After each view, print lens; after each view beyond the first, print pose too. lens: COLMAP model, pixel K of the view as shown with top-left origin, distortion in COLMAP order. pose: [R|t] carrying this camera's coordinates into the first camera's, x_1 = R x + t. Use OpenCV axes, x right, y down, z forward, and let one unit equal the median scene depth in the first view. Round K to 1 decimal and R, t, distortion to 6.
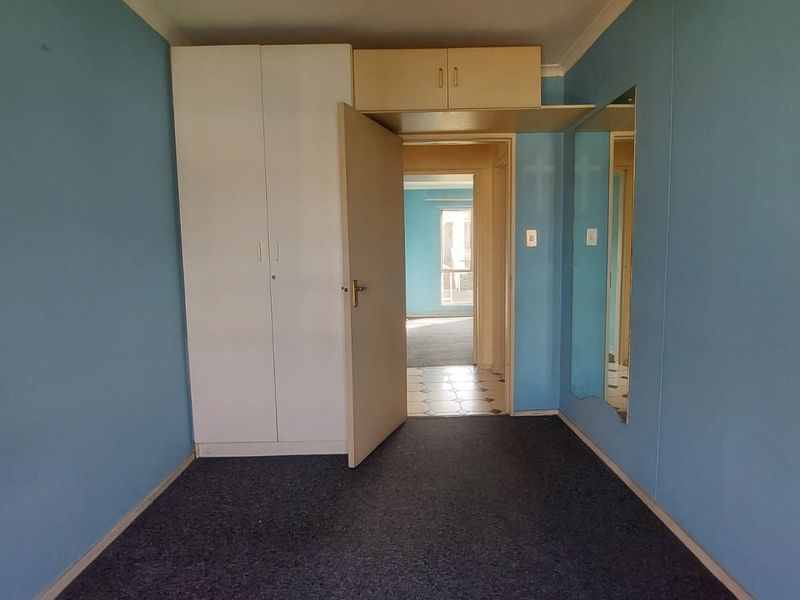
lens RADIAL K [[545.7, 0, 400.6], [0, 545.7, 325.5], [0, 0, 1]] dist [-0.005080, -0.004006]
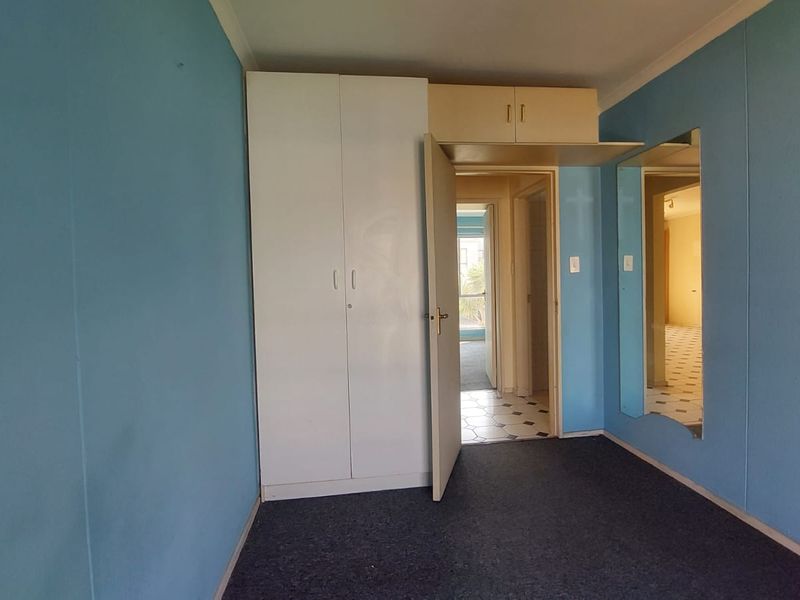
lens RADIAL K [[548.0, 0, 390.4], [0, 548.0, 306.5], [0, 0, 1]] dist [0.000264, -0.002469]
pose [[0.987849, -0.016706, 0.154514, -0.284422], [0.029219, 0.996441, -0.079072, -0.007253], [-0.152643, 0.082626, 0.984821, 0.024998]]
